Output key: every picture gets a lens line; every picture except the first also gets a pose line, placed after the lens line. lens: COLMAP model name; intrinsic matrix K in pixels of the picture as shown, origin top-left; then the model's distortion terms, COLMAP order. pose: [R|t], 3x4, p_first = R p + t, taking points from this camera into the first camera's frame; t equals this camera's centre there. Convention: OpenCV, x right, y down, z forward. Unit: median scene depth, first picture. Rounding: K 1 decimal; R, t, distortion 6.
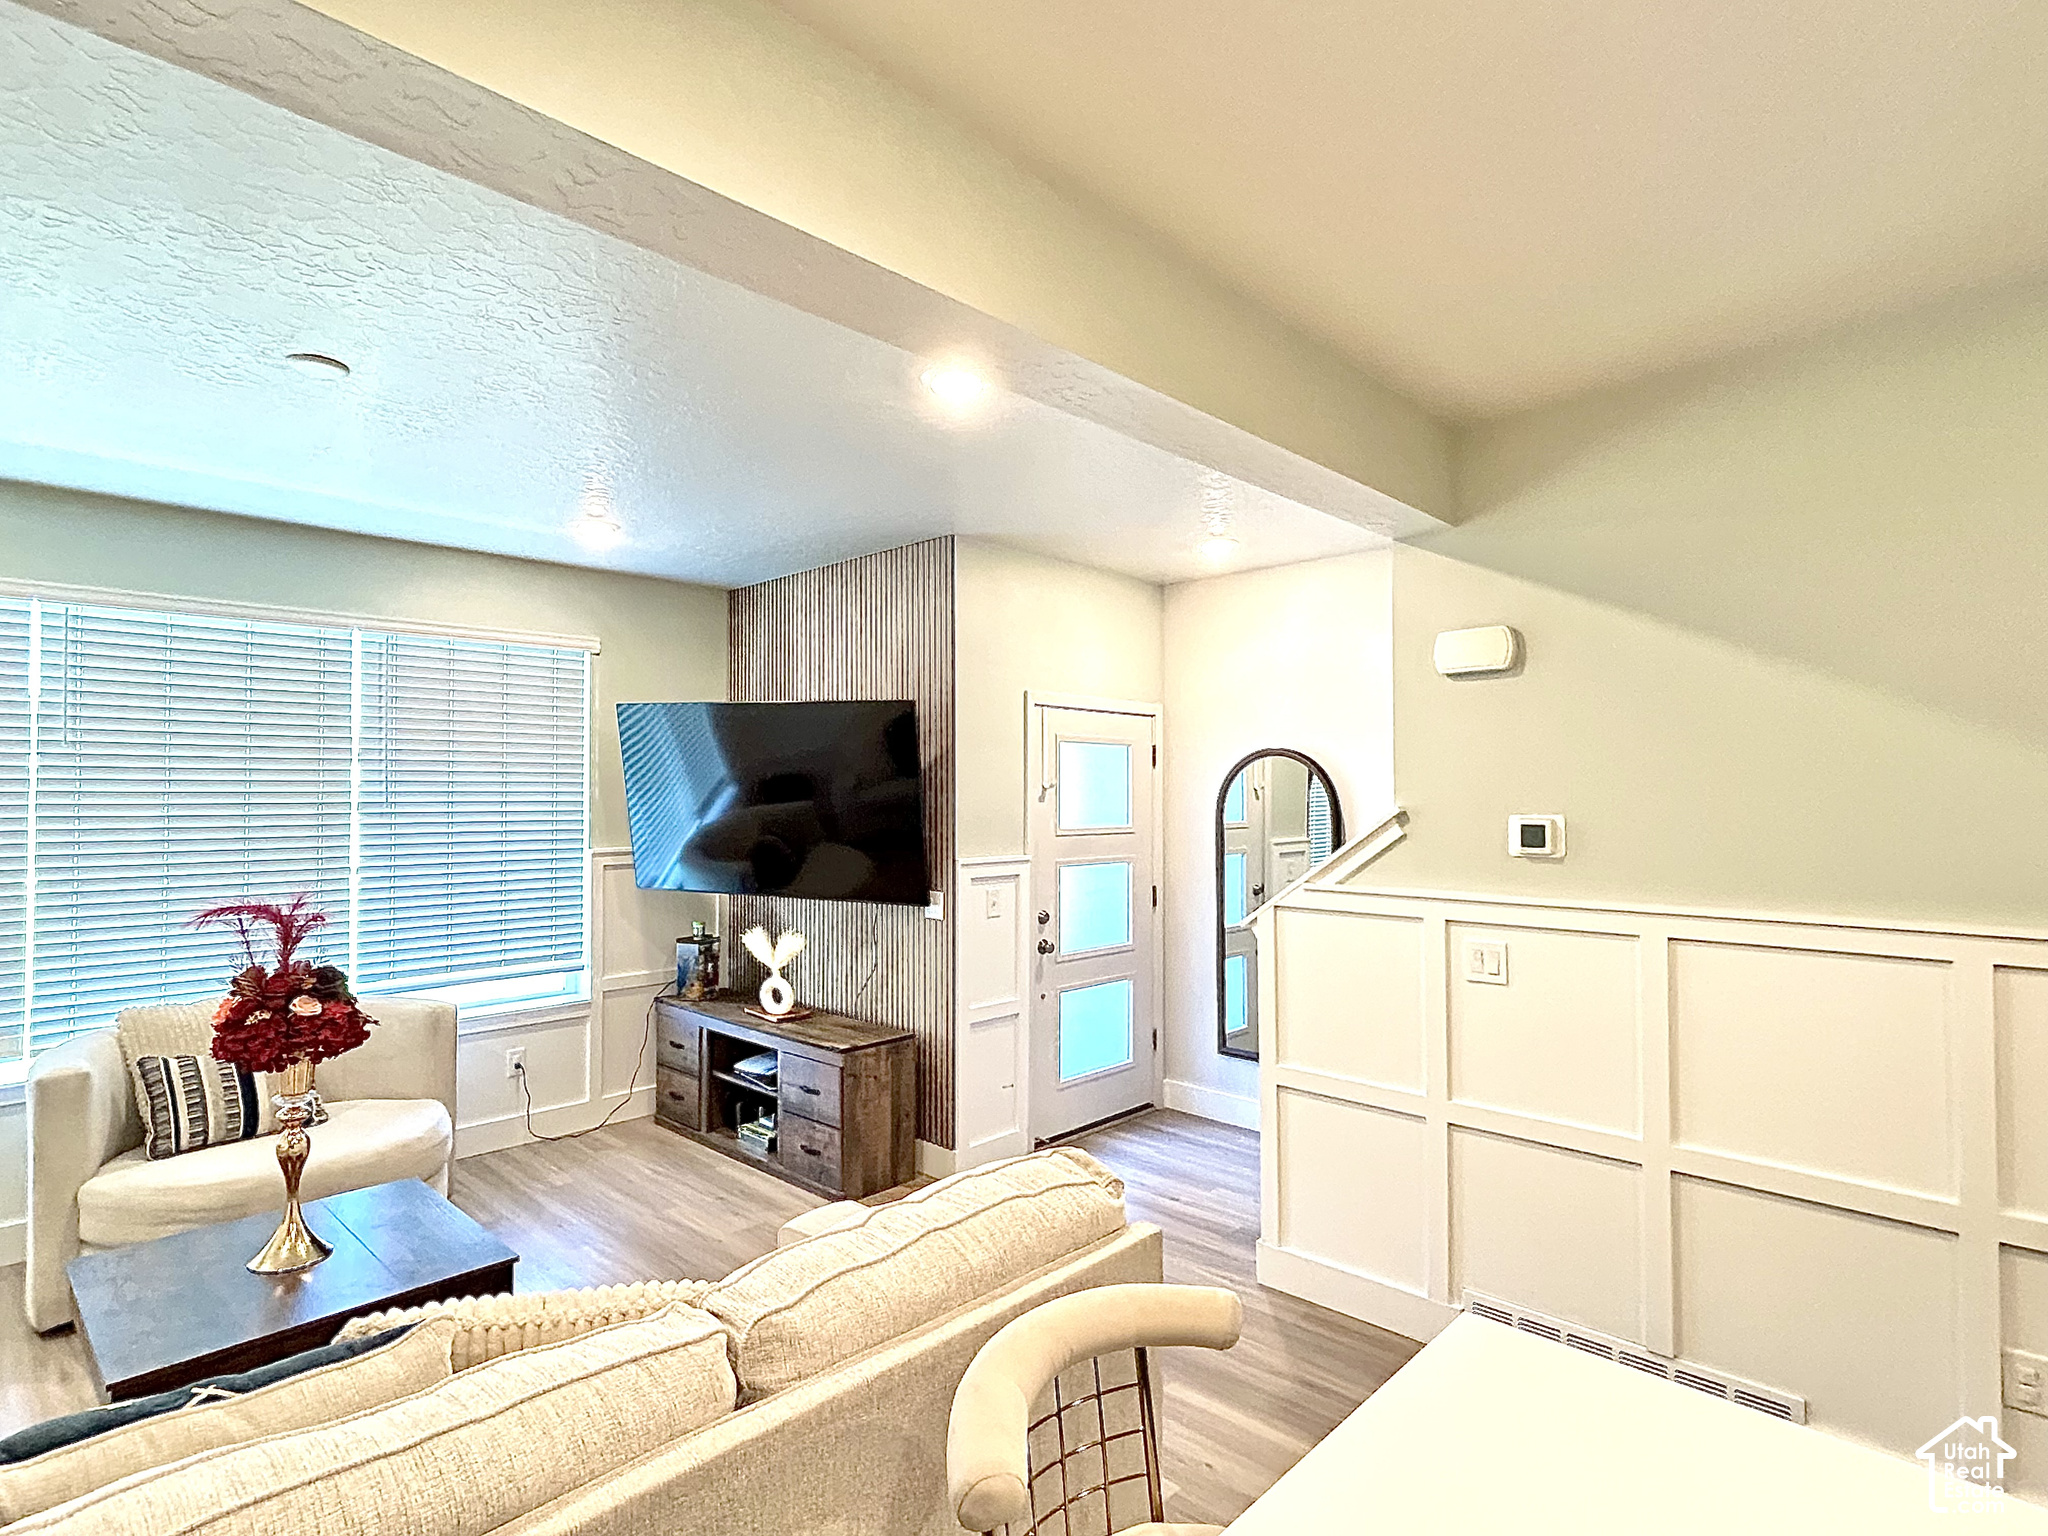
lens RADIAL K [[1031.0, 0, 1024.0], [0, 1031.0, 768.0], [0, 0, 1]] dist [0.001000, -0.000325]
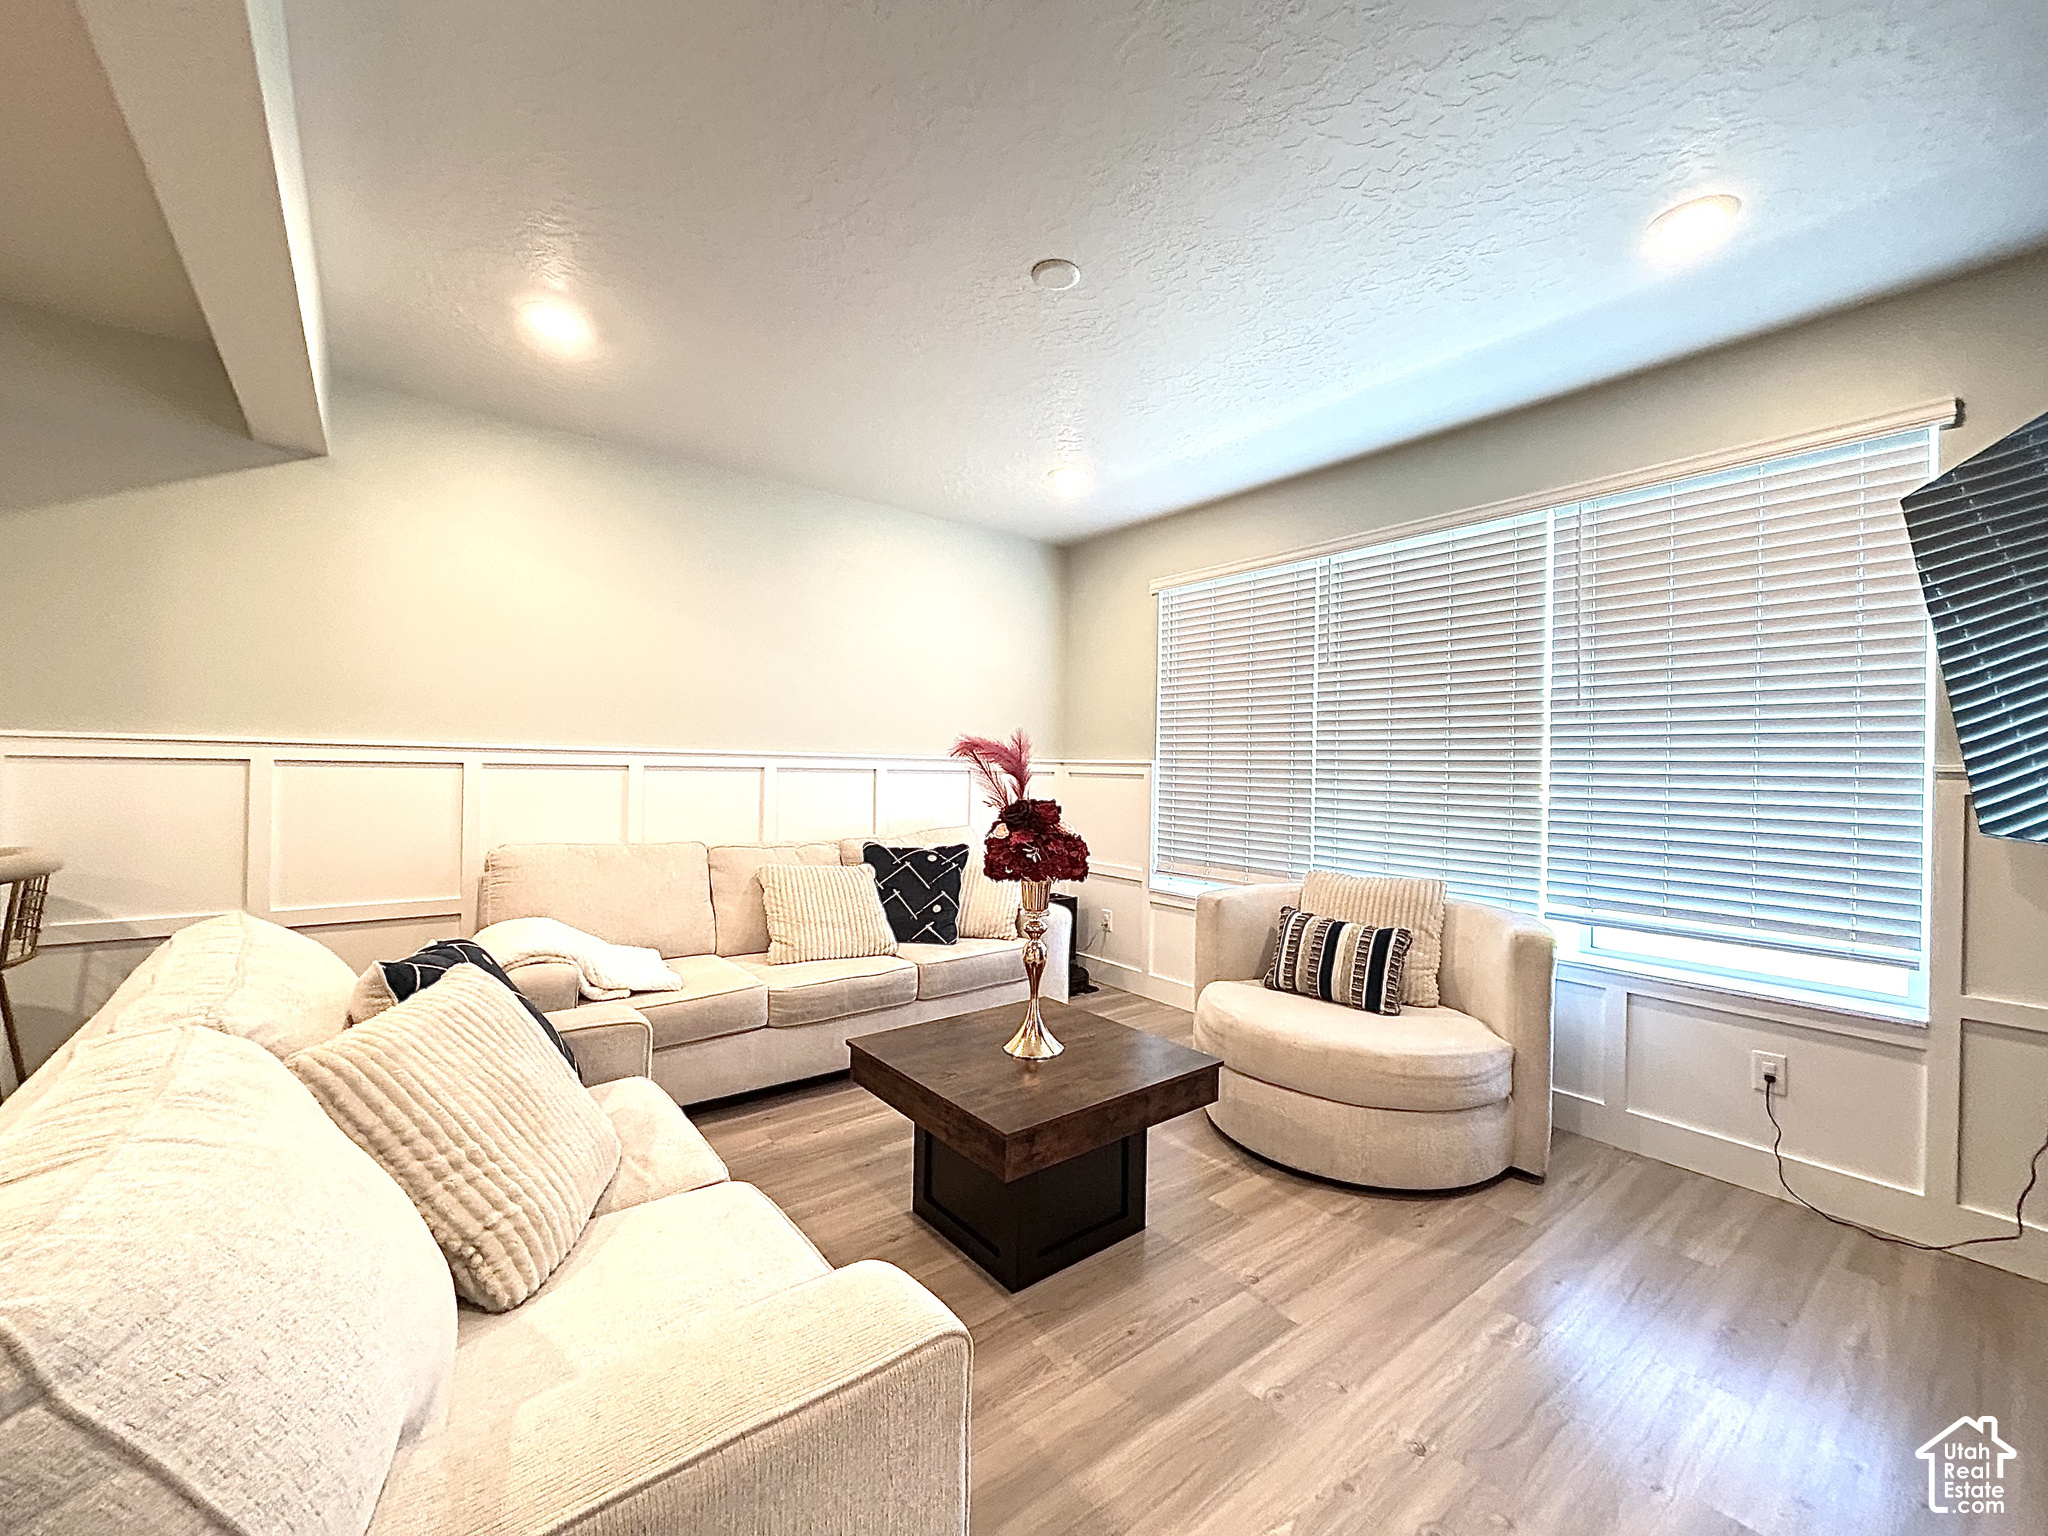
lens RADIAL K [[826.5, 0, 1024.0], [0, 826.5, 768.0], [0, 0, 1]] dist [0.000283, 0.000172]
pose [[-0.140781, -0.001123, -0.990040, 0.120303], [0.005930, 0.999980, -0.001978, 0.085261], [0.990023, -0.006149, -0.140772, 0.609008]]
